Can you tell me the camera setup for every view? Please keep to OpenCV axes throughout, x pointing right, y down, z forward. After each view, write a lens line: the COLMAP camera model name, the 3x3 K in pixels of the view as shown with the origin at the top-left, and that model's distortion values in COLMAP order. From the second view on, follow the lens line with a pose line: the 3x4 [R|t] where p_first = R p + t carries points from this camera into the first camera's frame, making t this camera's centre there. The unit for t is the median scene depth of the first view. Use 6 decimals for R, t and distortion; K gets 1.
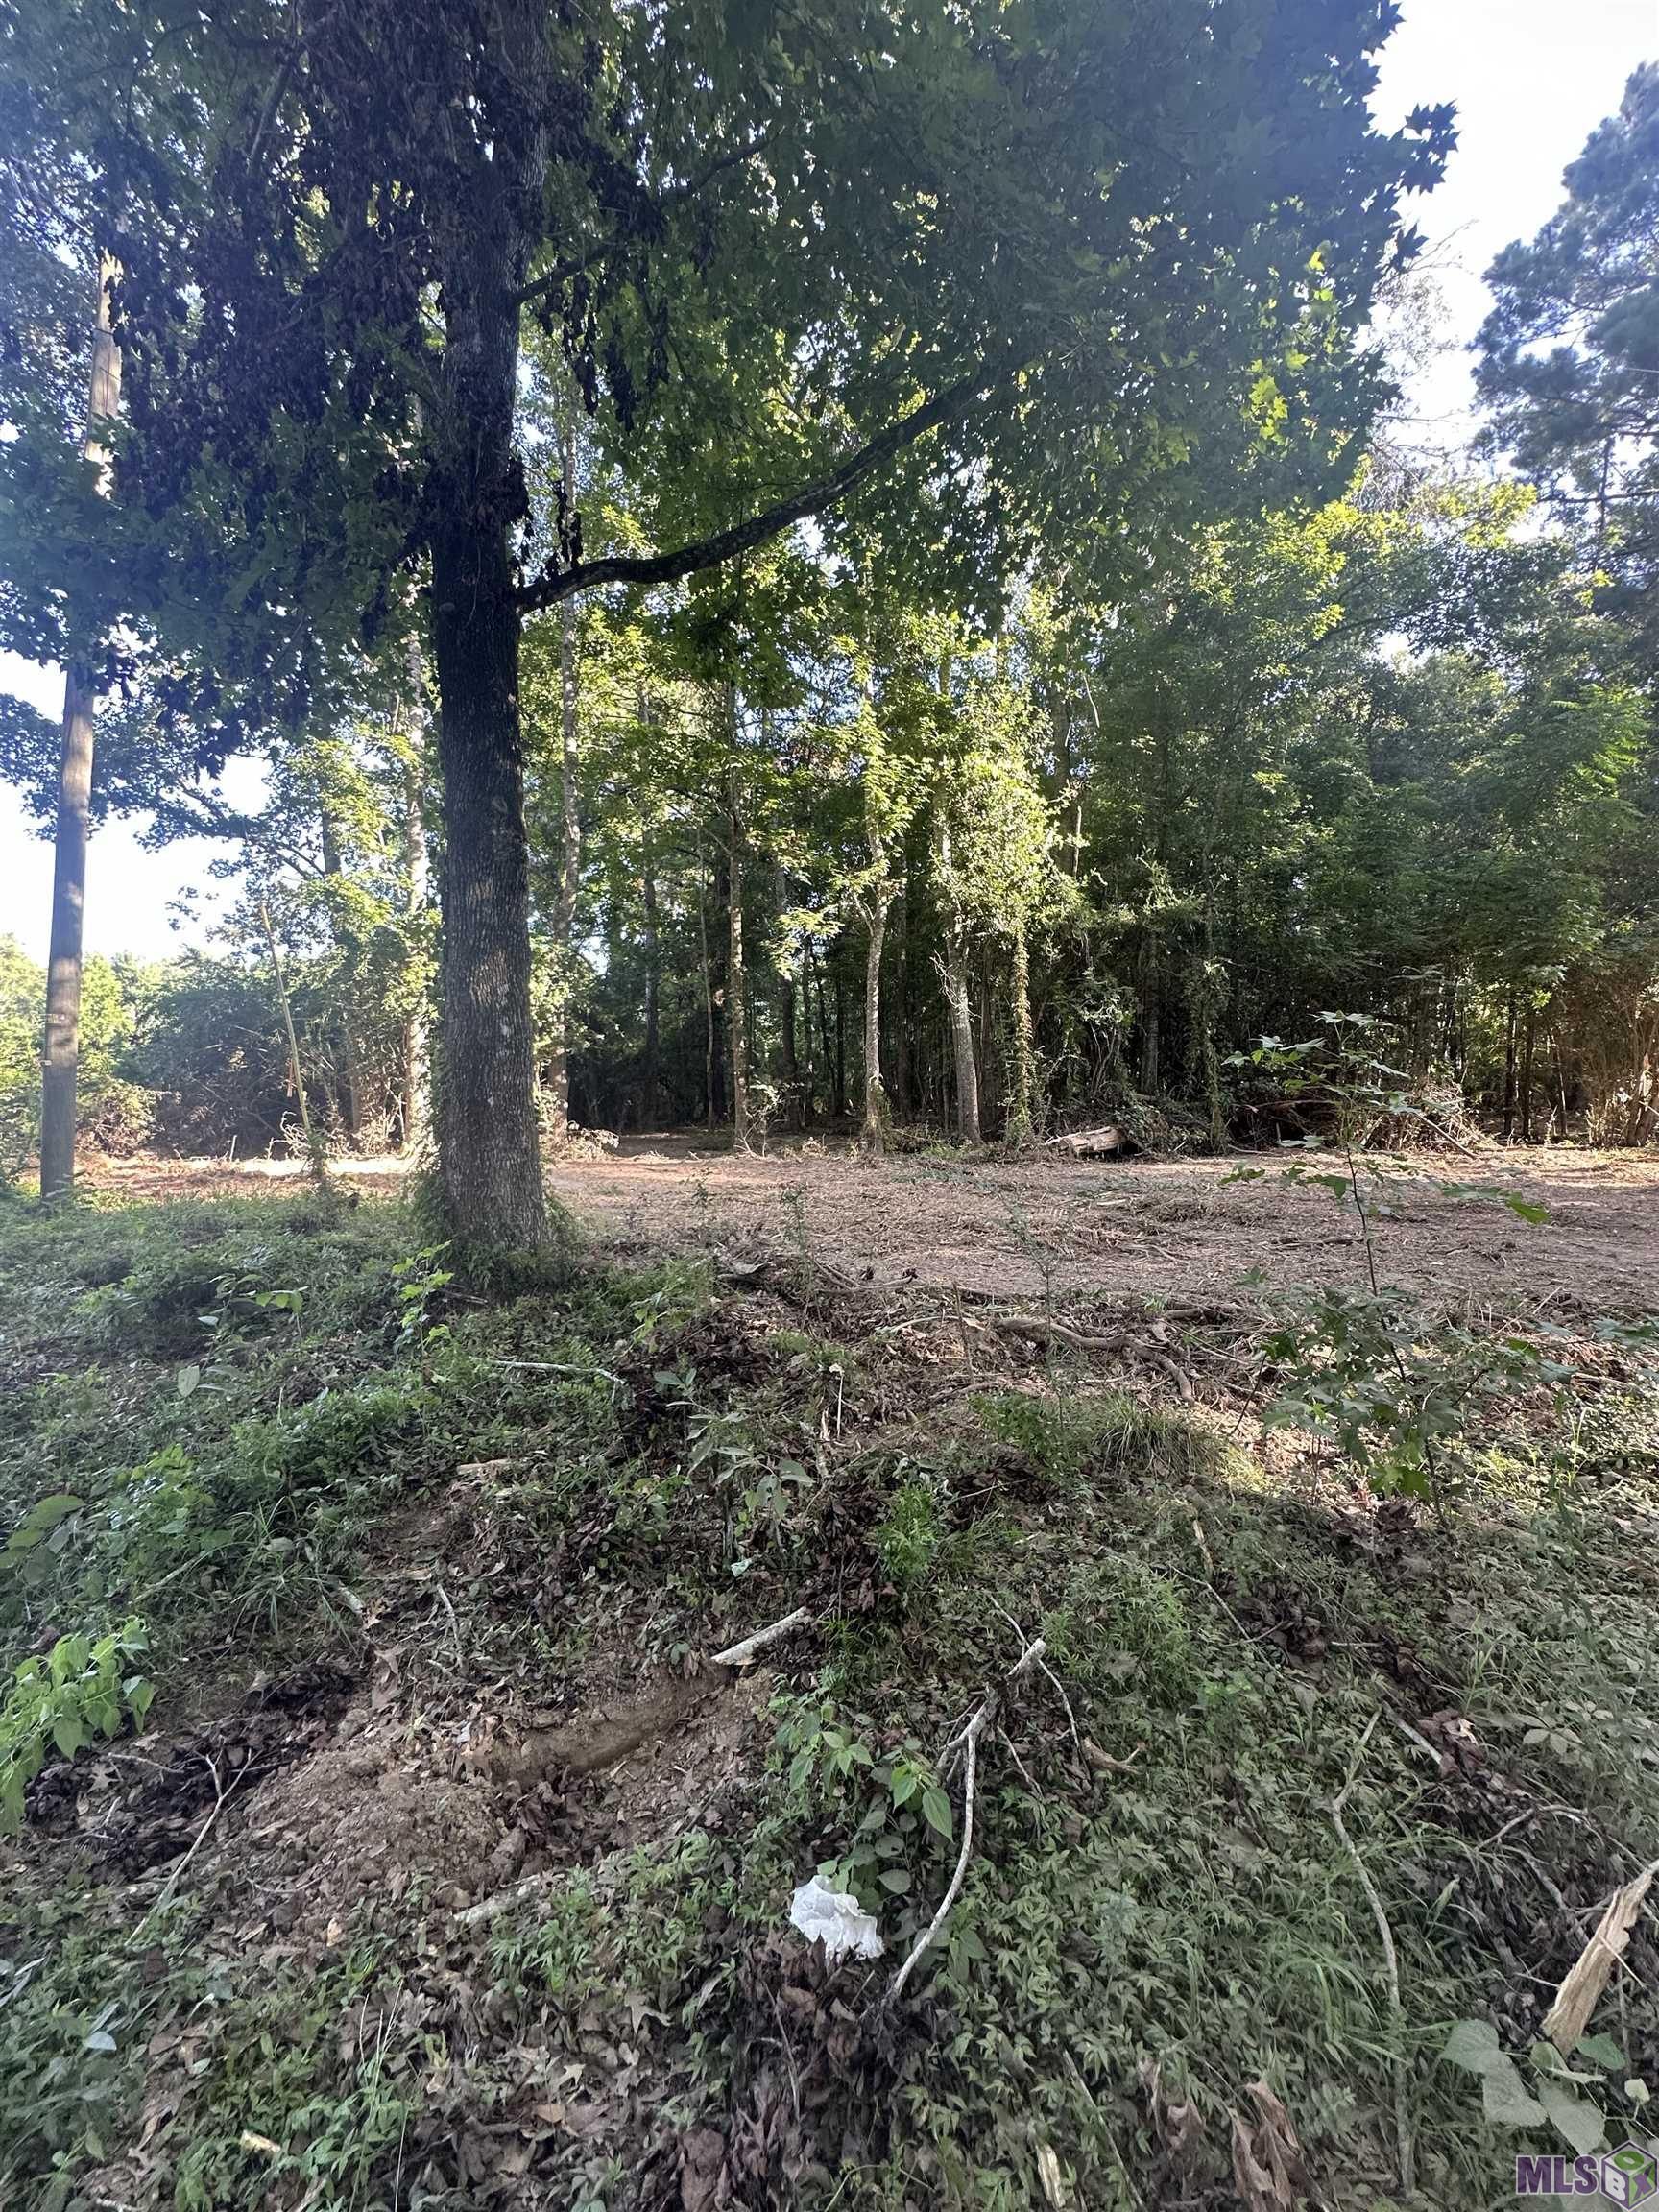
lens RADIAL K [[887.6, 0, 830.7], [0, 887.6, 1105.8], [0, 0, 1]] dist [-0.002783, 0.000946]
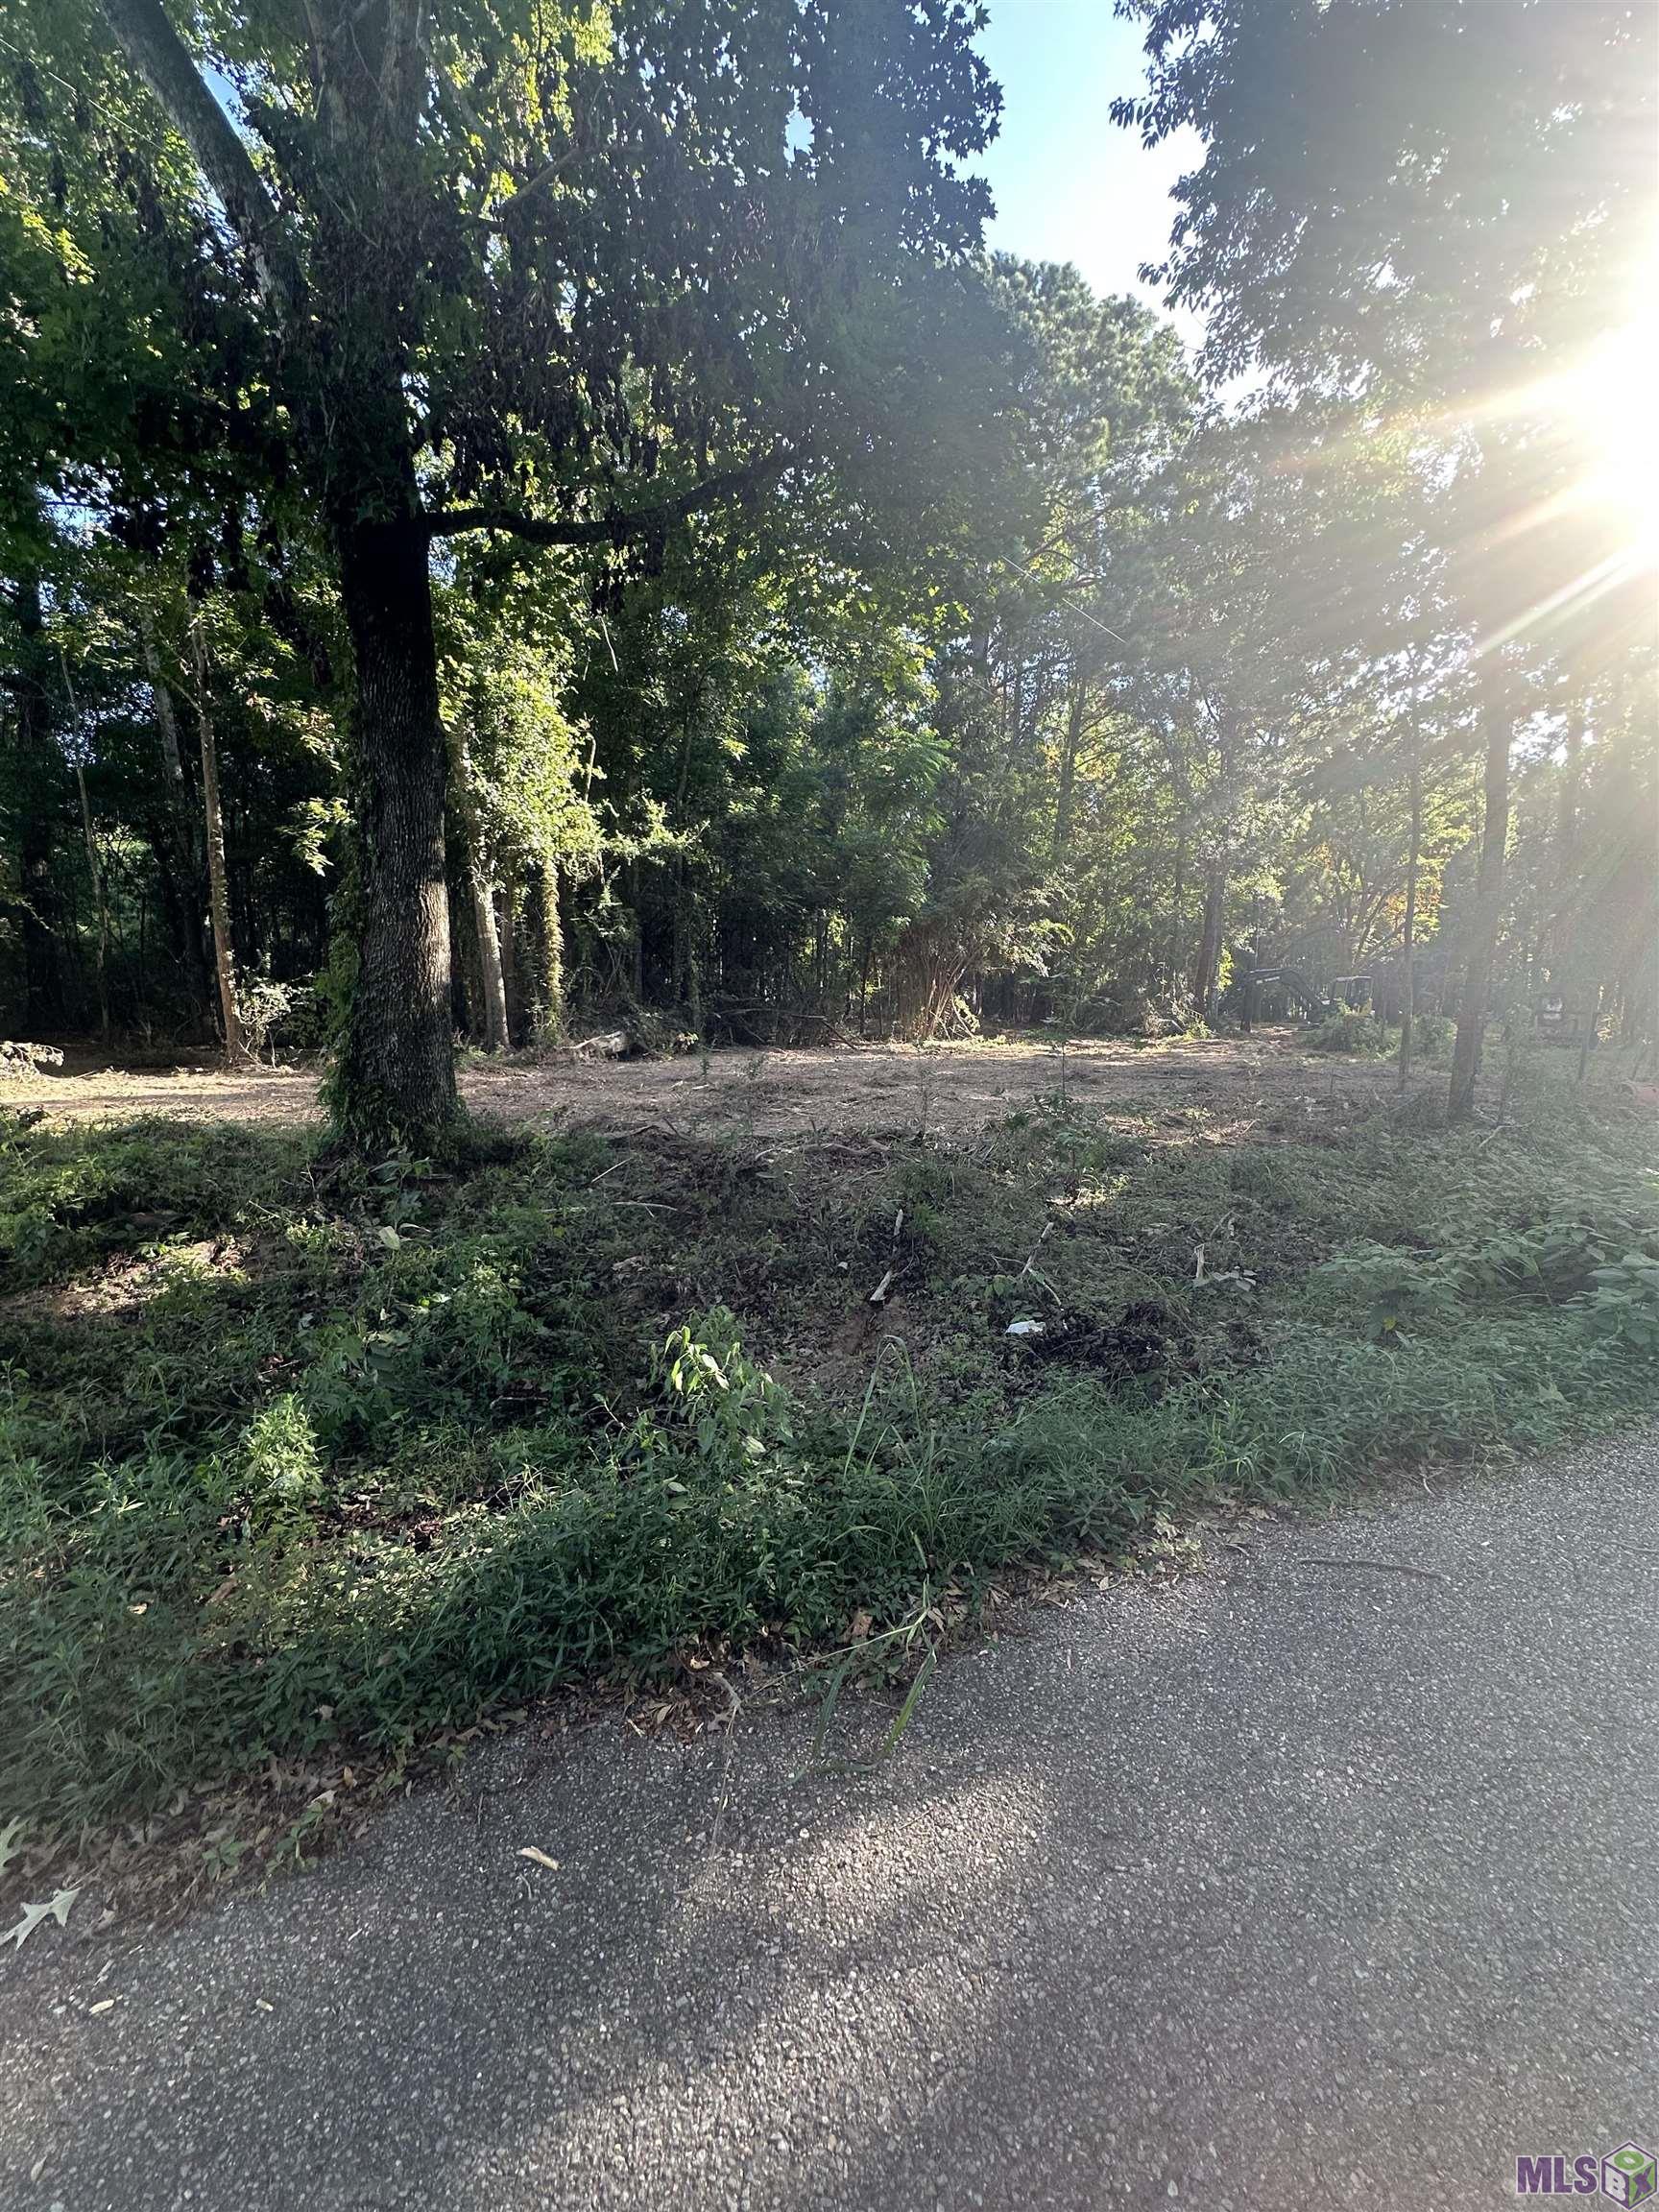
lens RADIAL K [[887.6, 0, 833.2], [0, 887.6, 1106.3], [0, 0, 1]] dist [-0.002783, 0.000946]
pose [[0.755256, -0.067963, 0.651897, -0.271675], [0.002678, 0.994921, 0.100623, 0.006523], [-0.655425, -0.074250, 0.751602, -0.062548]]
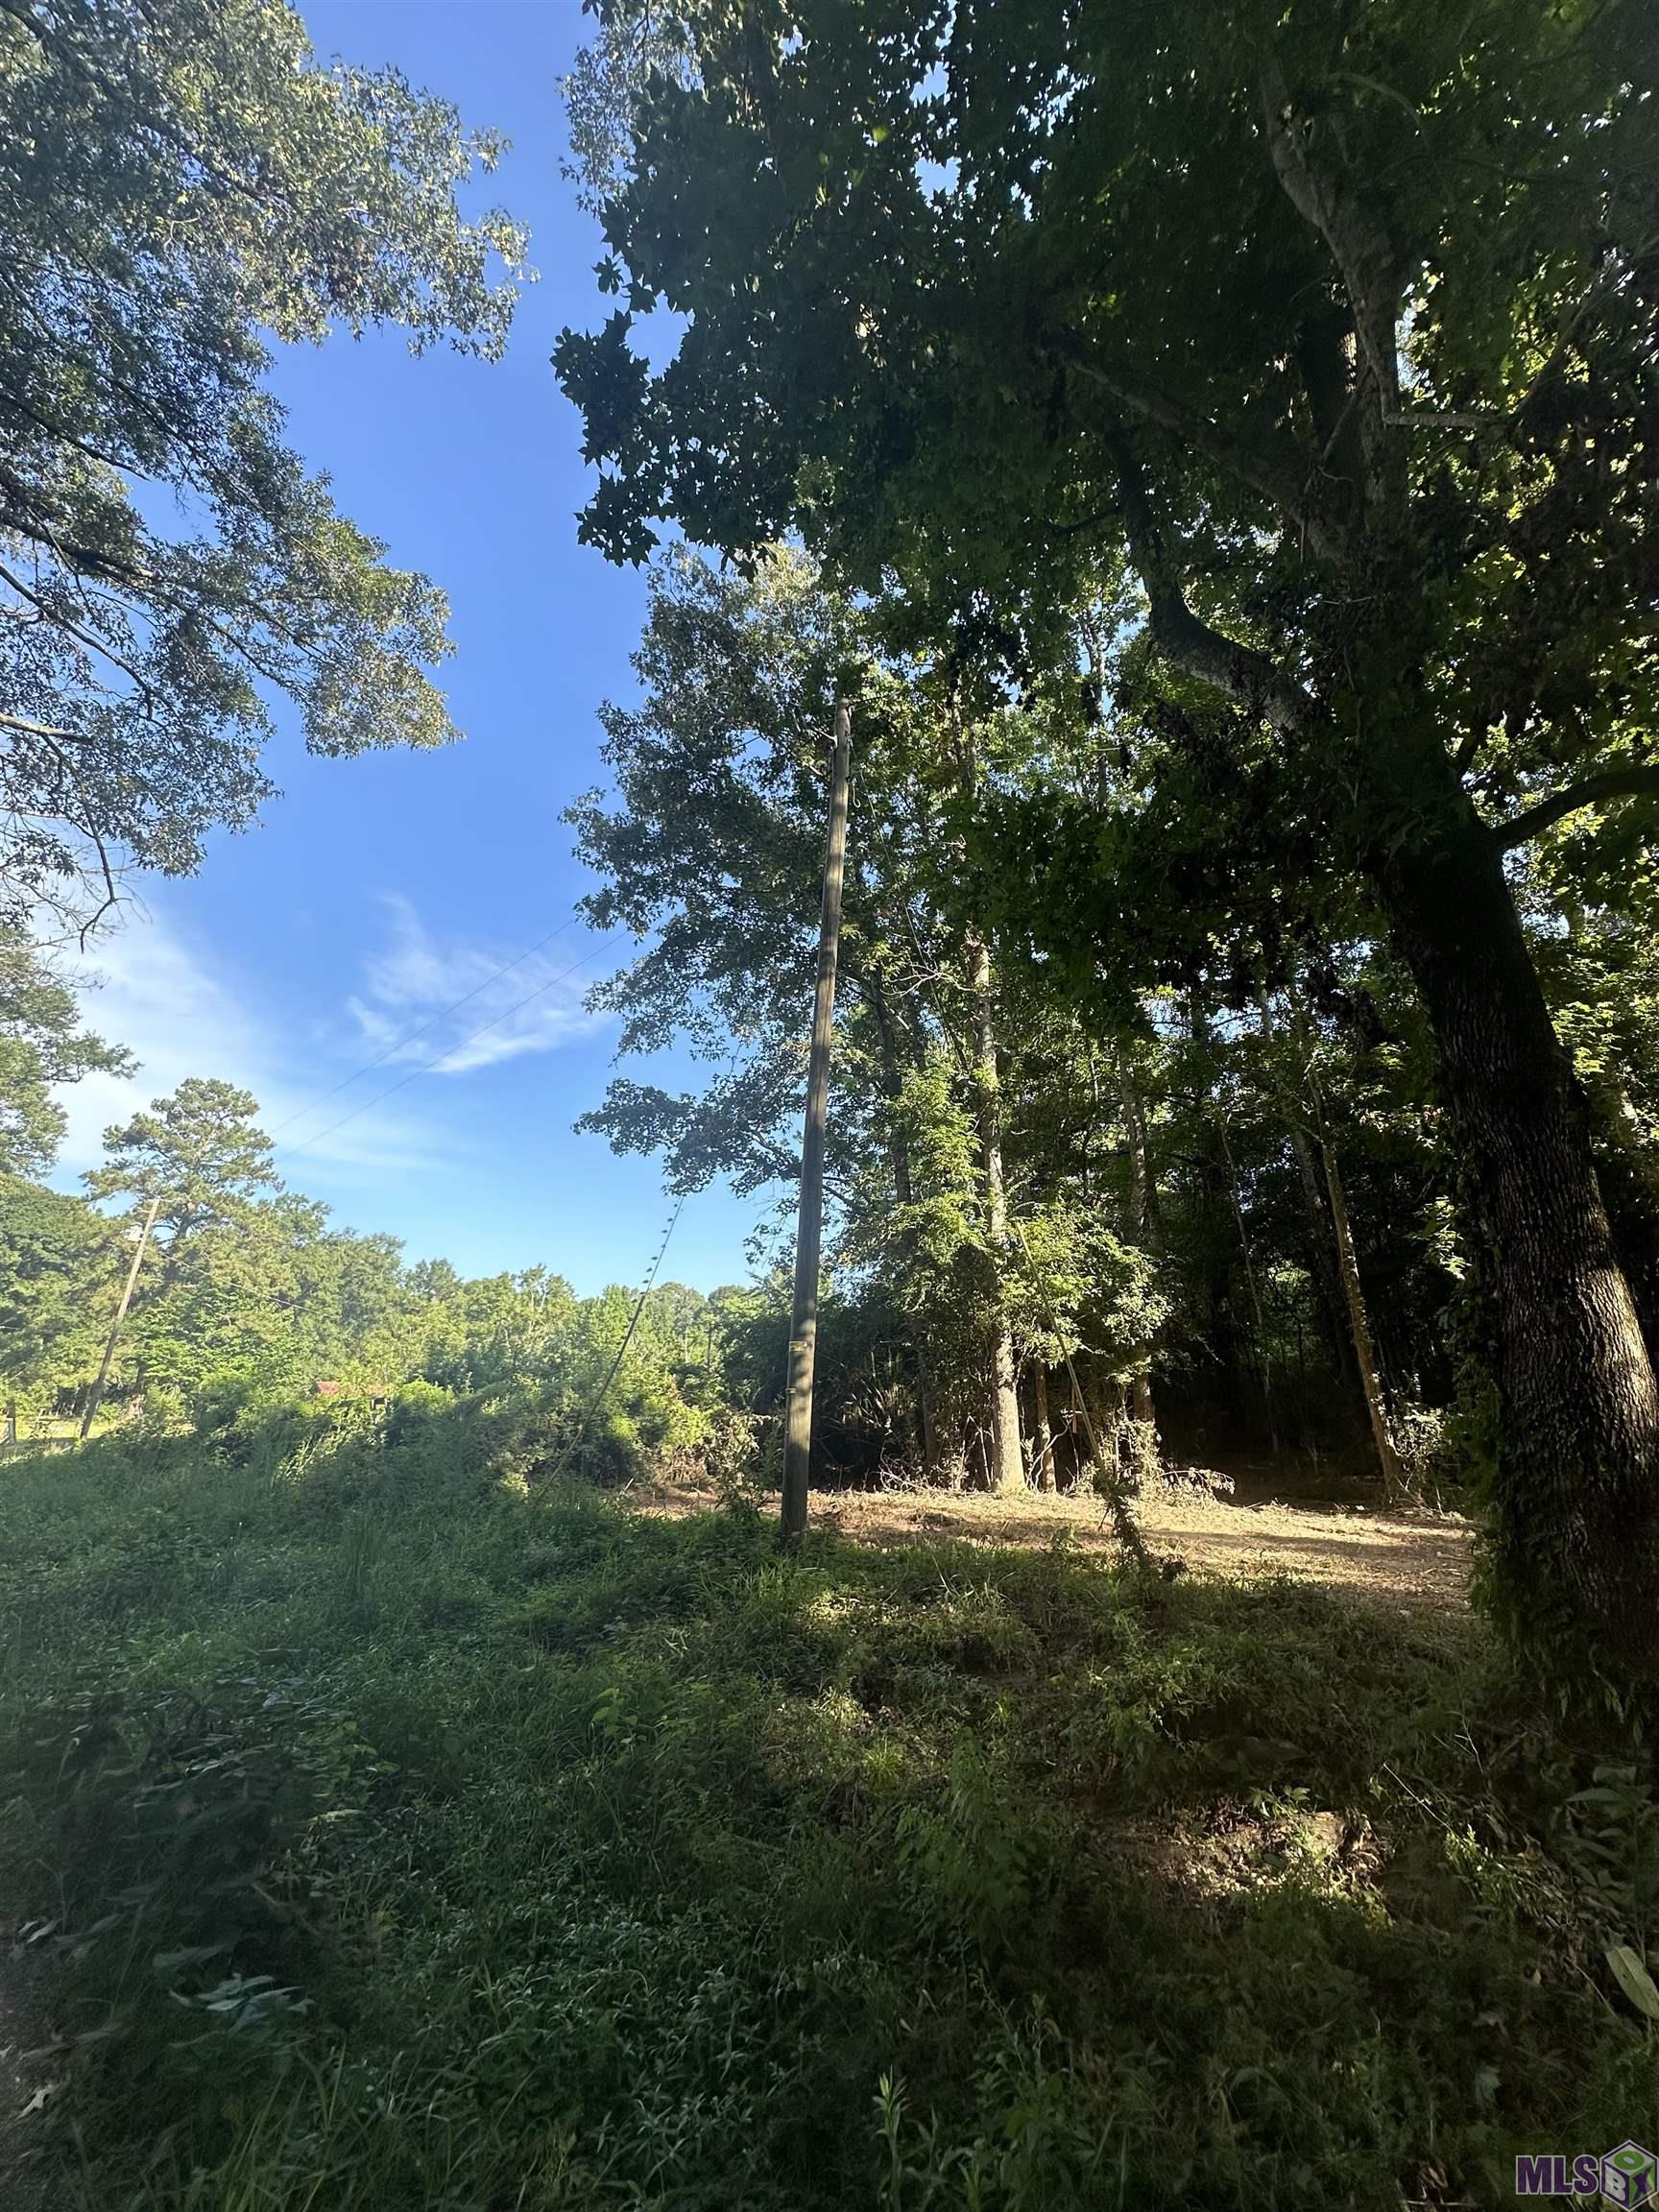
lens RADIAL K [[887.6, 0, 836.4], [0, 887.6, 1107.4], [0, 0, 1]] dist [-0.002783, 0.000946]
pose [[0.911409, -0.125455, -0.391911, -0.237897], [-0.016232, 0.940692, -0.338874, -0.006534], [0.411181, 0.315214, 0.855319, 0.026937]]
